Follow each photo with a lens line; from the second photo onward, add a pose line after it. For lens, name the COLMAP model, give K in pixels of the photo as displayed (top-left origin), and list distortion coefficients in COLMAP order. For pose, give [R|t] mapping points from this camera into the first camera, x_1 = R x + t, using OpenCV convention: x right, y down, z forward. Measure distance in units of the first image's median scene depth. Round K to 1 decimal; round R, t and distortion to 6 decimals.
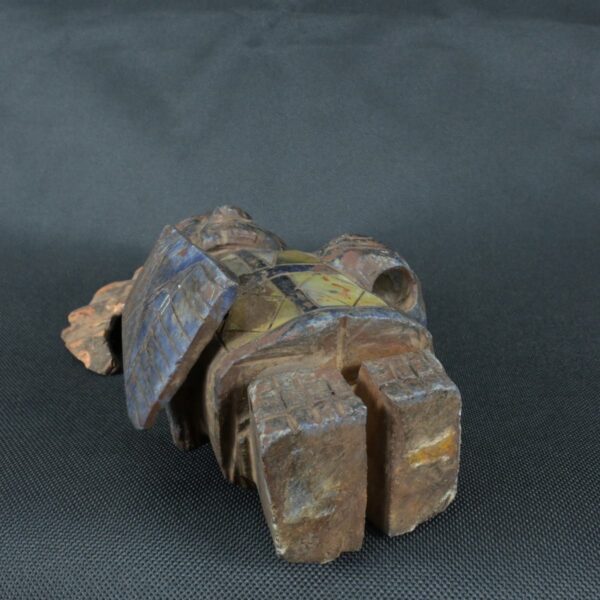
lens RADIAL K [[672.3, 0, 300.0], [0, 672.3, 300.0], [0, 0, 1]] dist [0.006992, -0.010667]
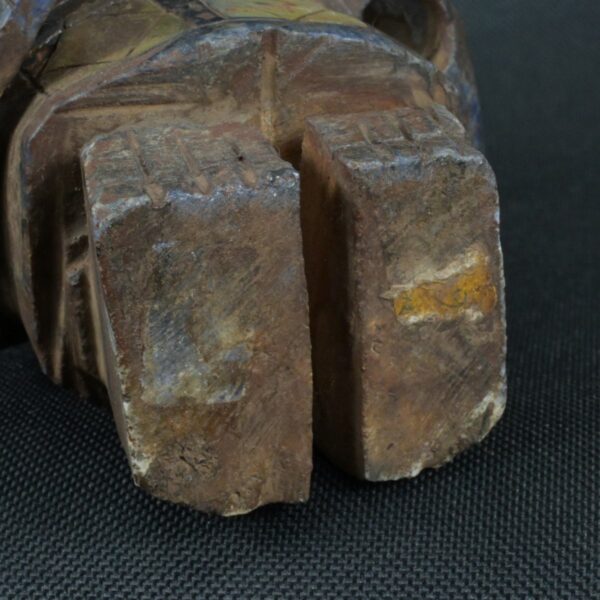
lens RADIAL K [[1946.8, 0, 300.0], [0, 1946.8, 300.0], [0, 0, 1]] dist [0.051952, -0.105195]
pose [[0.998962, 0.003345, -0.045429, 0.158178], [-0.006544, 0.997494, -0.070453, 0.341277], [0.045080, 0.070678, 0.996480, -0.484071]]
